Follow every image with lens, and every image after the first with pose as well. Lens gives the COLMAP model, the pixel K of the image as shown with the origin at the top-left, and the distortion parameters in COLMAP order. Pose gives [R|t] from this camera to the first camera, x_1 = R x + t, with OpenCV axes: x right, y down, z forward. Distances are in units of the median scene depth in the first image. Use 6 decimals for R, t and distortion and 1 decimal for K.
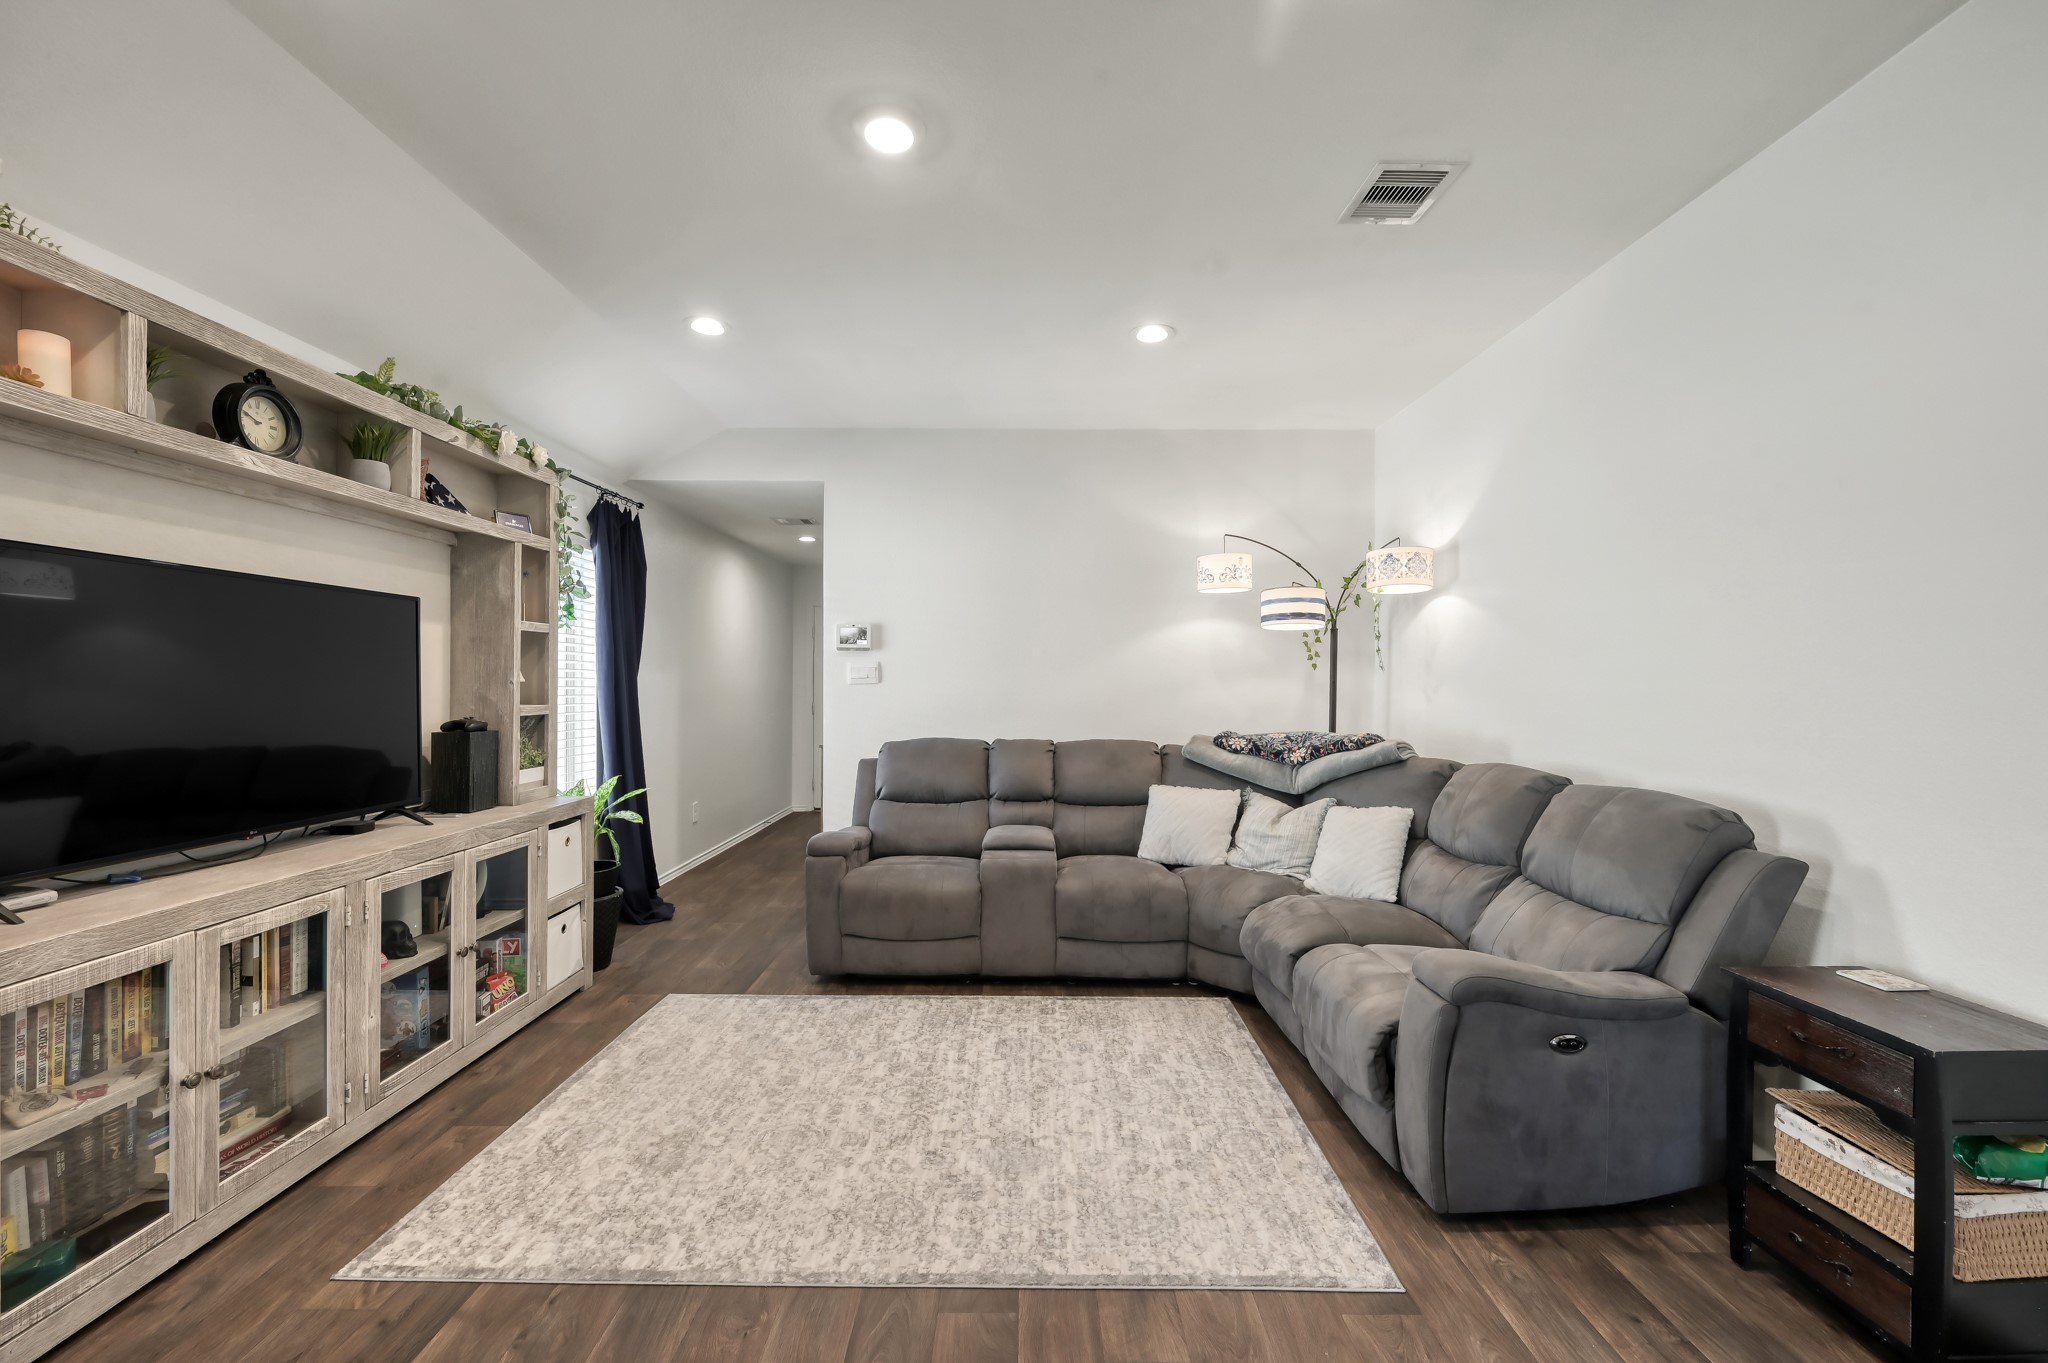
lens RADIAL K [[814.6, 0, 1018.6], [0, 814.6, 677.0], [0, 0, 1]] dist [0.001695, 0.000597]
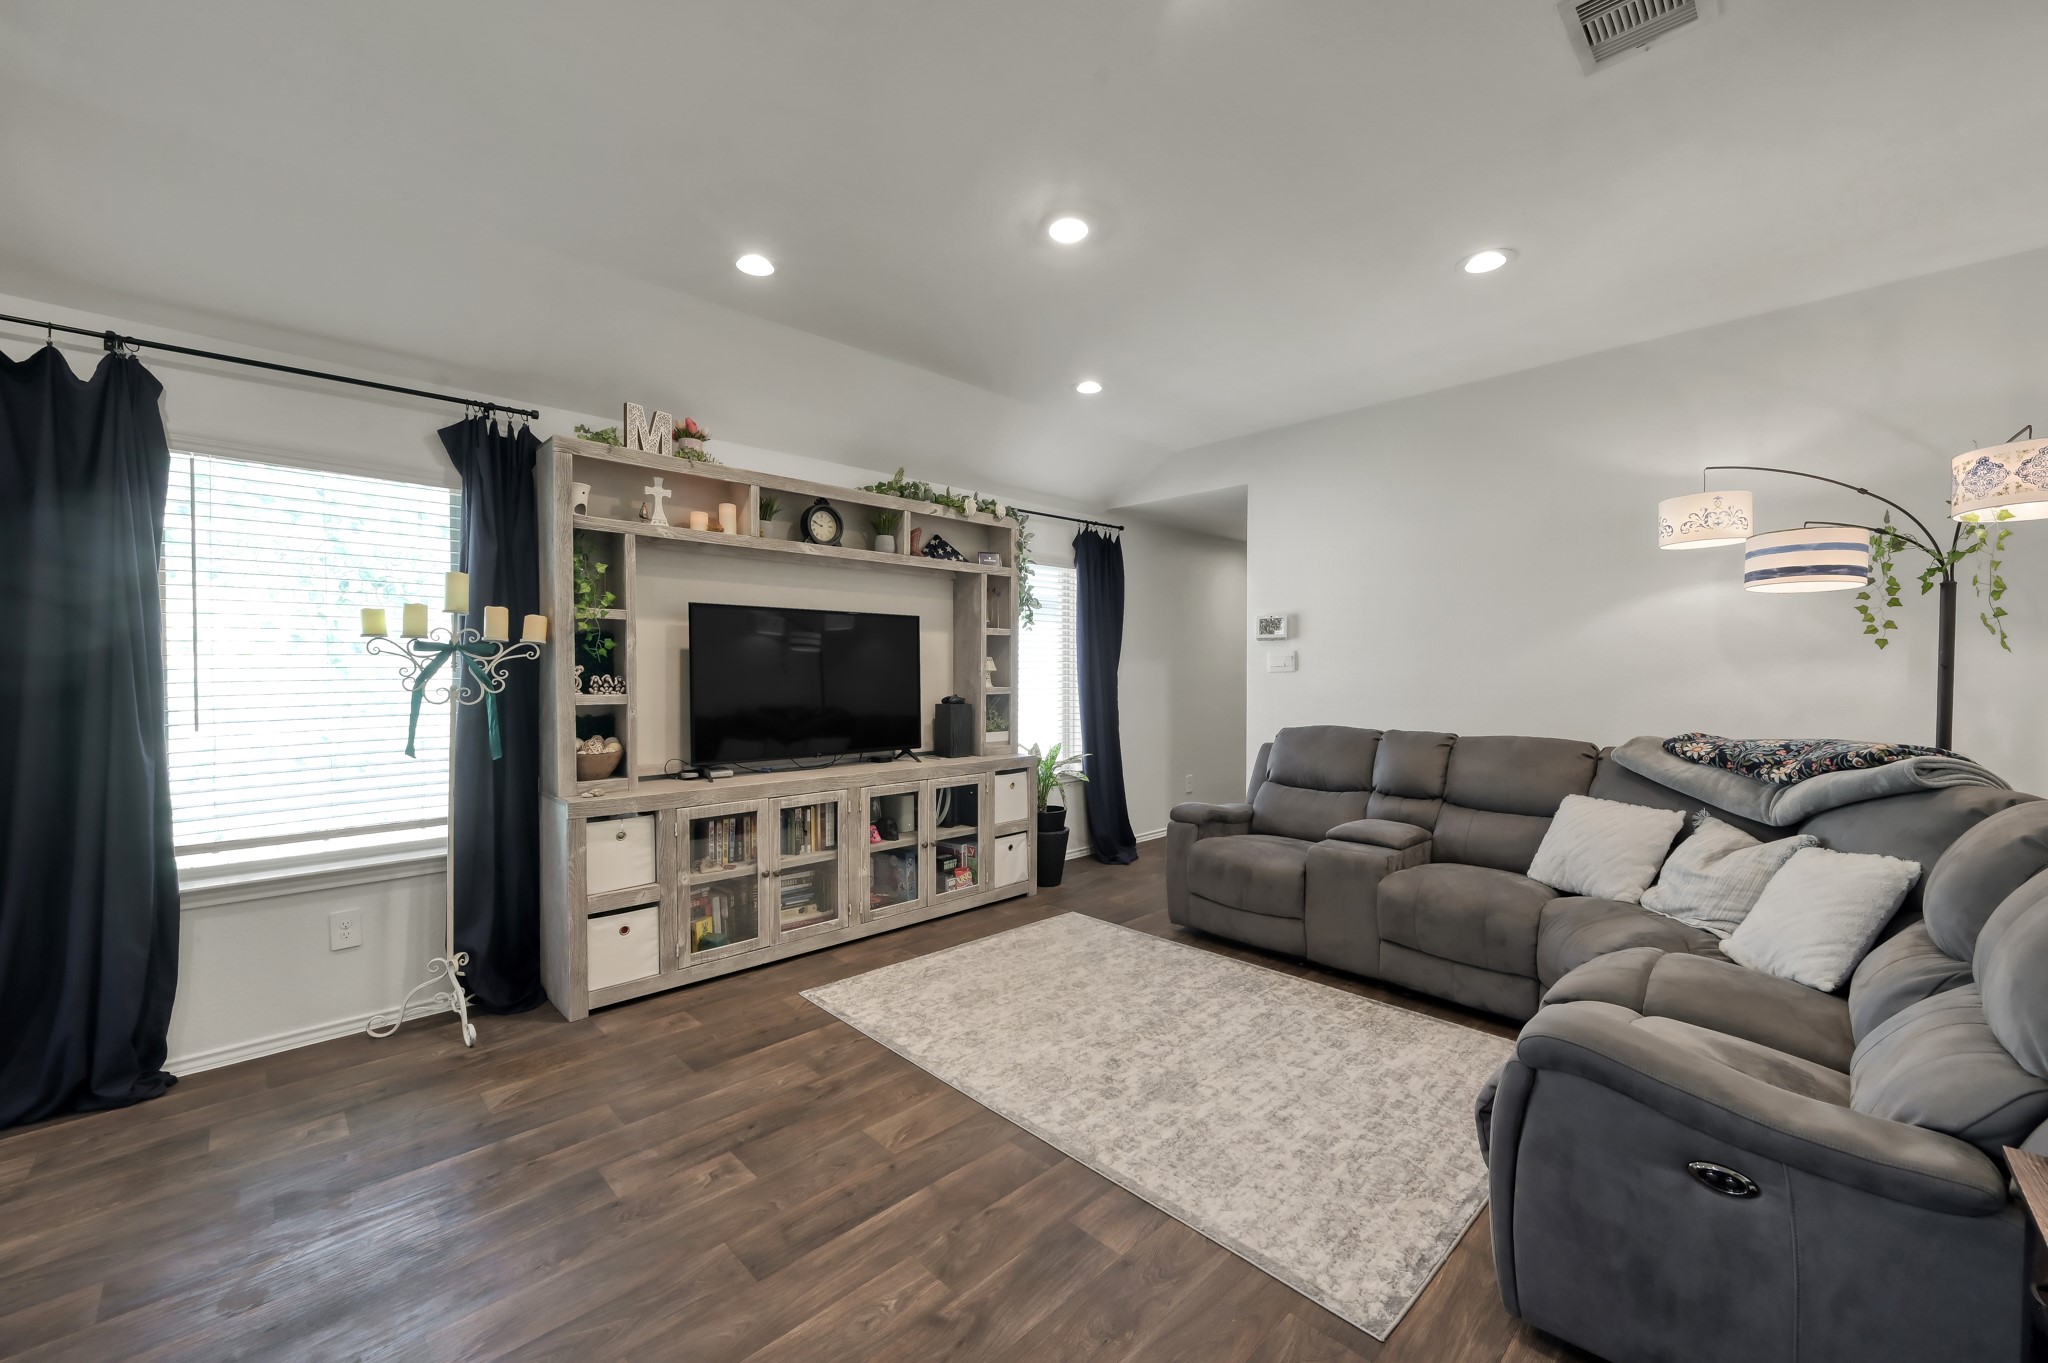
lens RADIAL K [[814.6, 0, 1027.4], [0, 814.6, 675.8], [0, 0, 1]] dist [0.001695, 0.000597]
pose [[0.694840, -0.000205, -0.719165, 0.656226], [0.007099, 0.999953, 0.006574, 0.007926], [0.719130, -0.009674, 0.694809, 0.077096]]
